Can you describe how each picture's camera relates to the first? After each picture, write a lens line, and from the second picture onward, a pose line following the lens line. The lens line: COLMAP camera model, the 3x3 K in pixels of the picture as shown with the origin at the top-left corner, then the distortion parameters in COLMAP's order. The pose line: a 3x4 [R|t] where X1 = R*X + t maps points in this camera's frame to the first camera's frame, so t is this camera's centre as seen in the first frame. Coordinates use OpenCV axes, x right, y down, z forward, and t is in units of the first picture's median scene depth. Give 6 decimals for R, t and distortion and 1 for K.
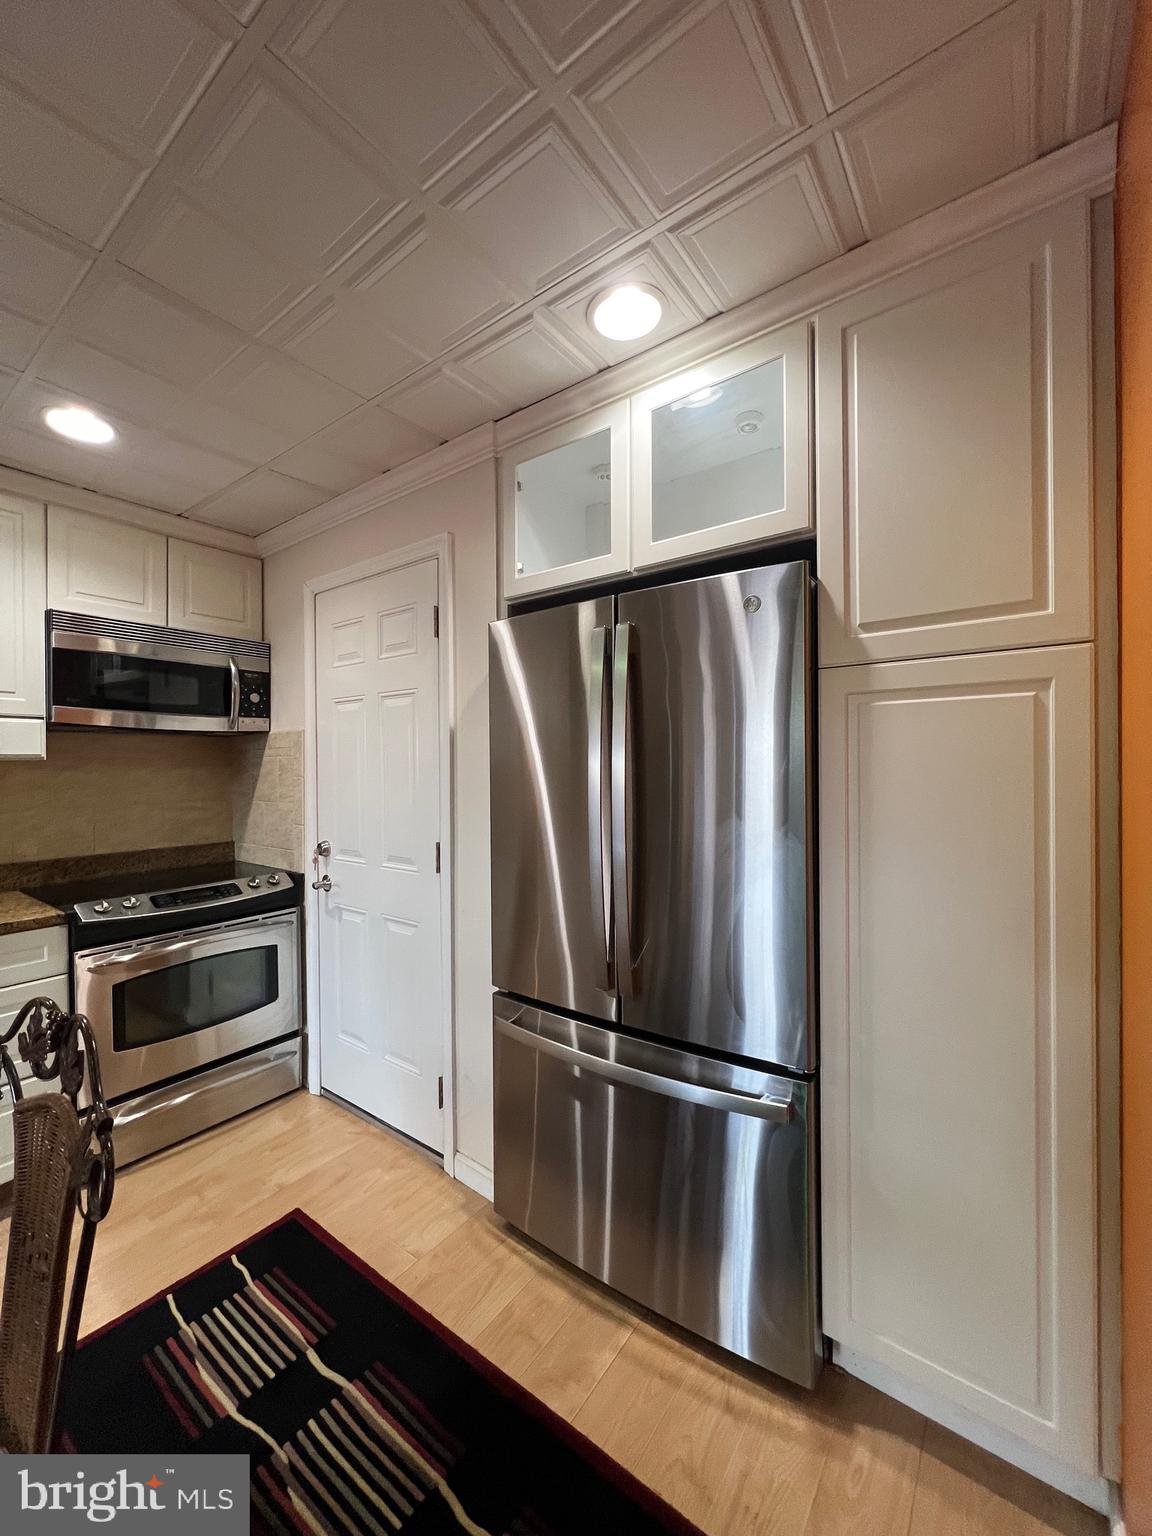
lens RADIAL K [[603.4, 0, 577.3], [0, 603.4, 765.1], [0, 0, 1]] dist [-0.006697, 0.000259]
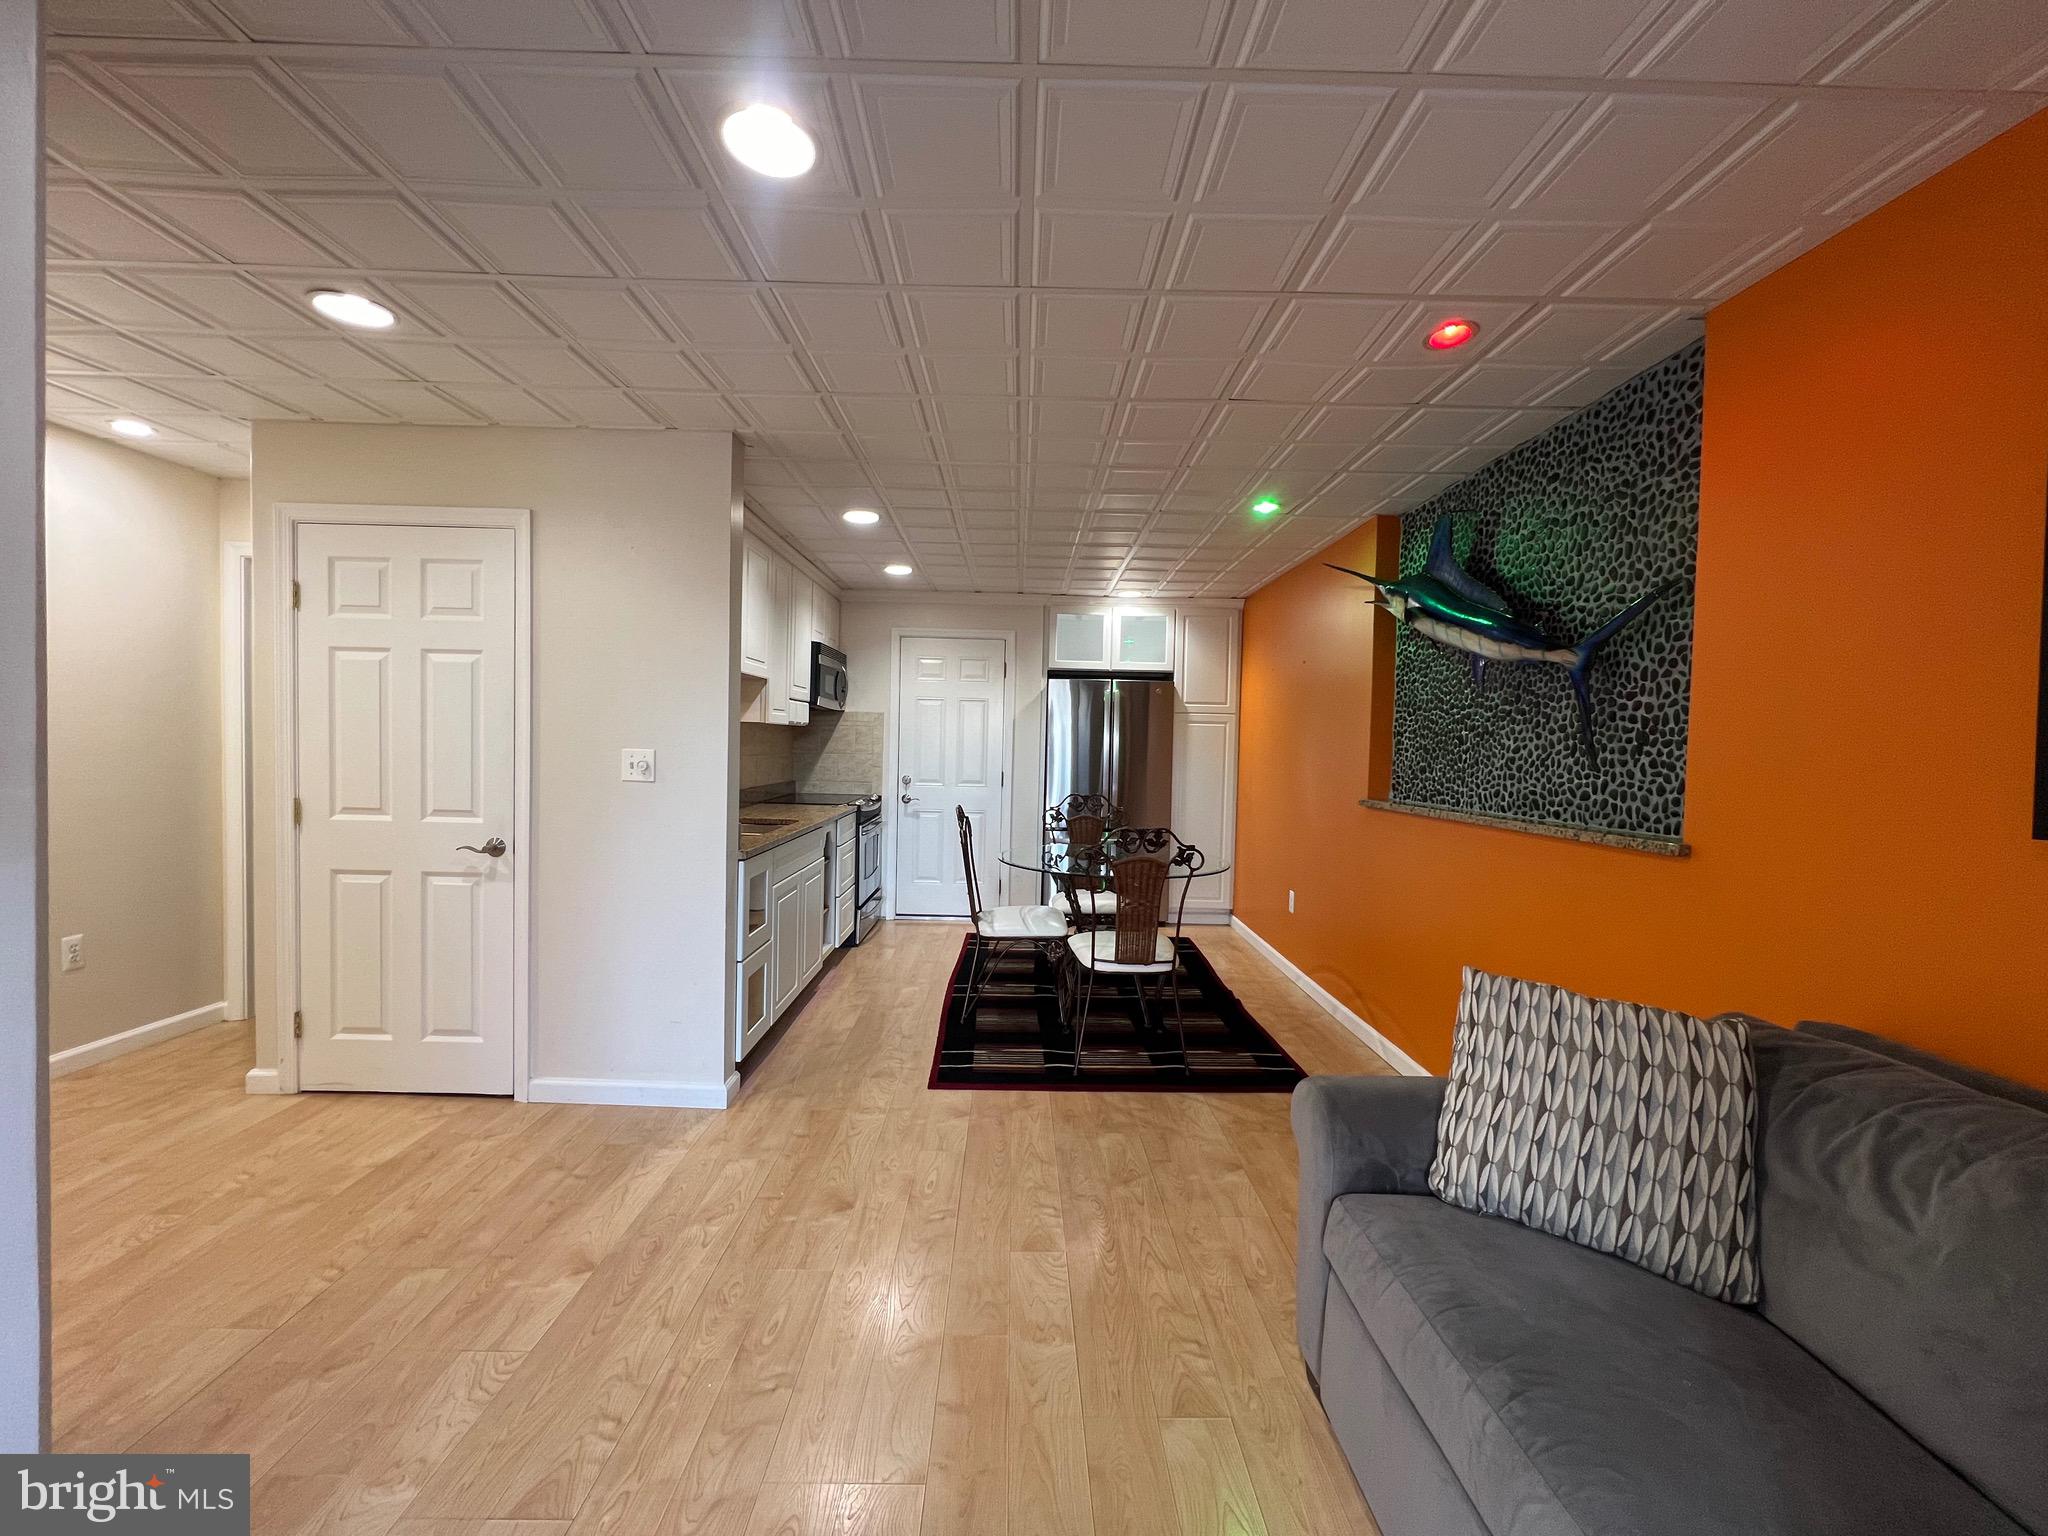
lens RADIAL K [[818.7, 0, 1025.8], [0, 818.7, 769.7], [0, 0, 1]] dist [-0.000878, 0.000204]
pose [[0.802337, 0.006226, 0.596838, -1.676772], [-0.030380, 0.999075, 0.030418, 0.025199], [-0.596097, -0.042537, 0.801785, -1.230686]]
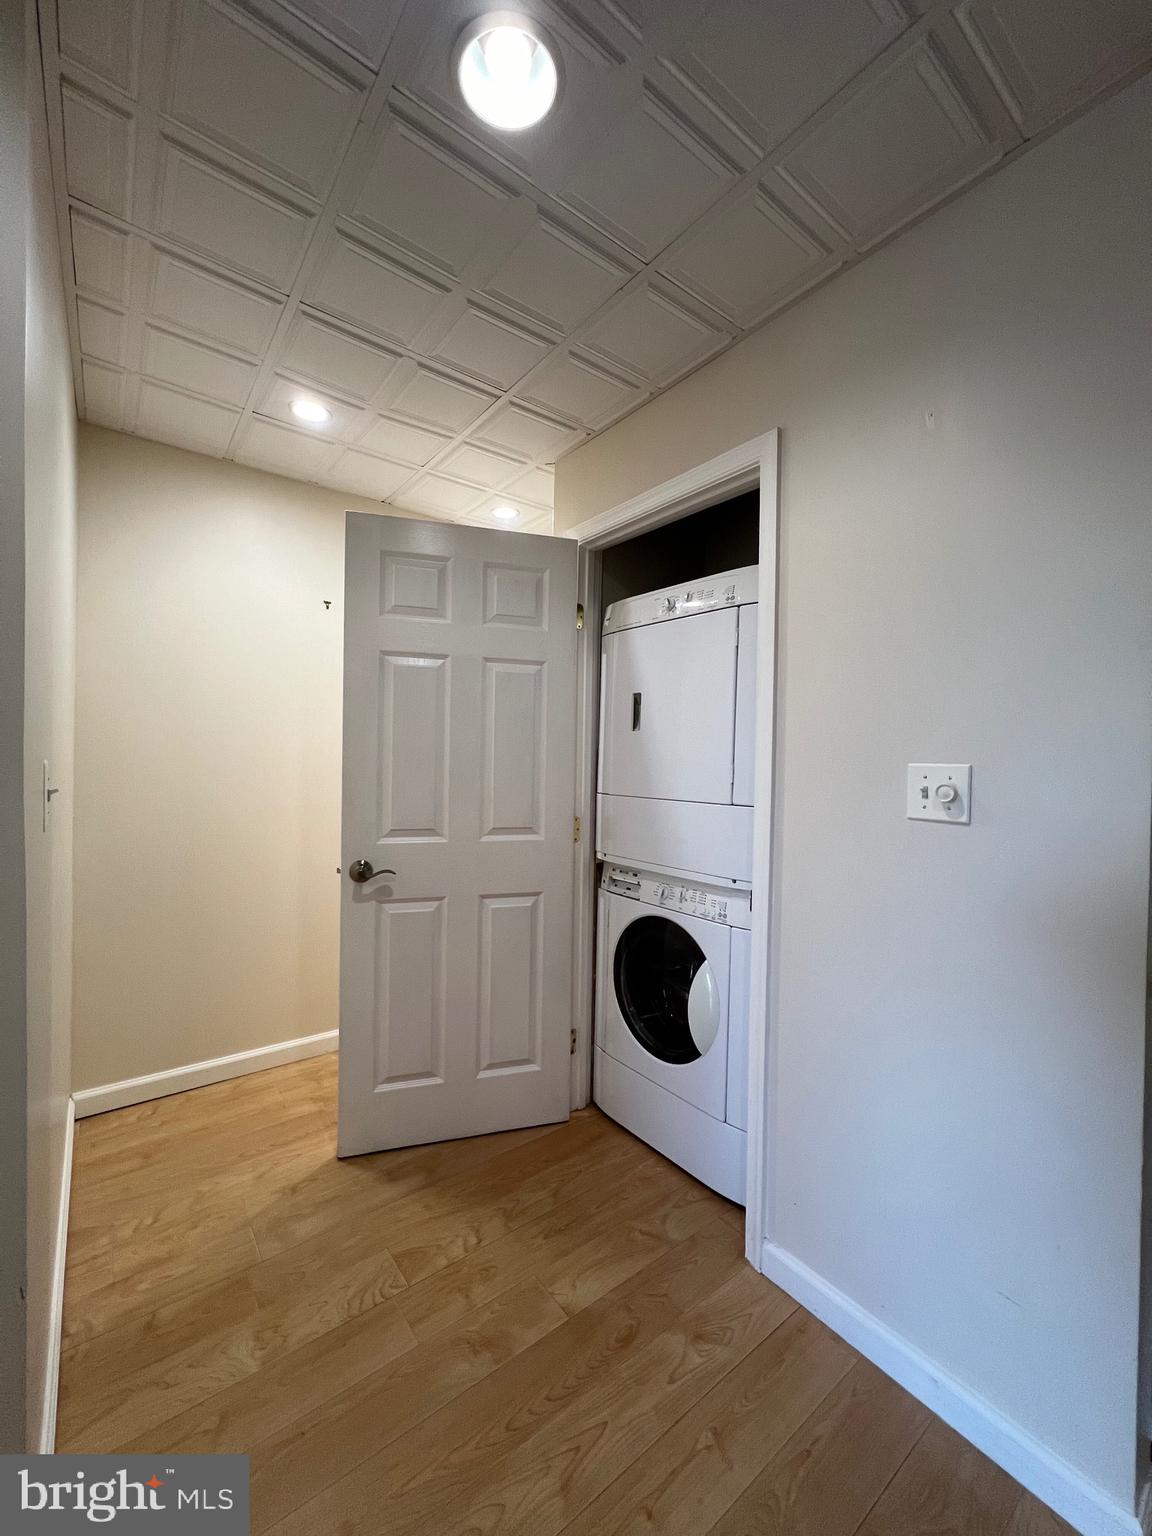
lens RADIAL K [[611.6, 0, 573.9], [0, 611.6, 766.8], [0, 0, 1]] dist [-0.000145, 0.000452]
pose [[0.958289, 0.025561, -0.284656, -1.555484], [-0.023772, 0.999670, 0.009739, 0.054833], [0.284811, -0.002566, 0.958580, -0.464654]]
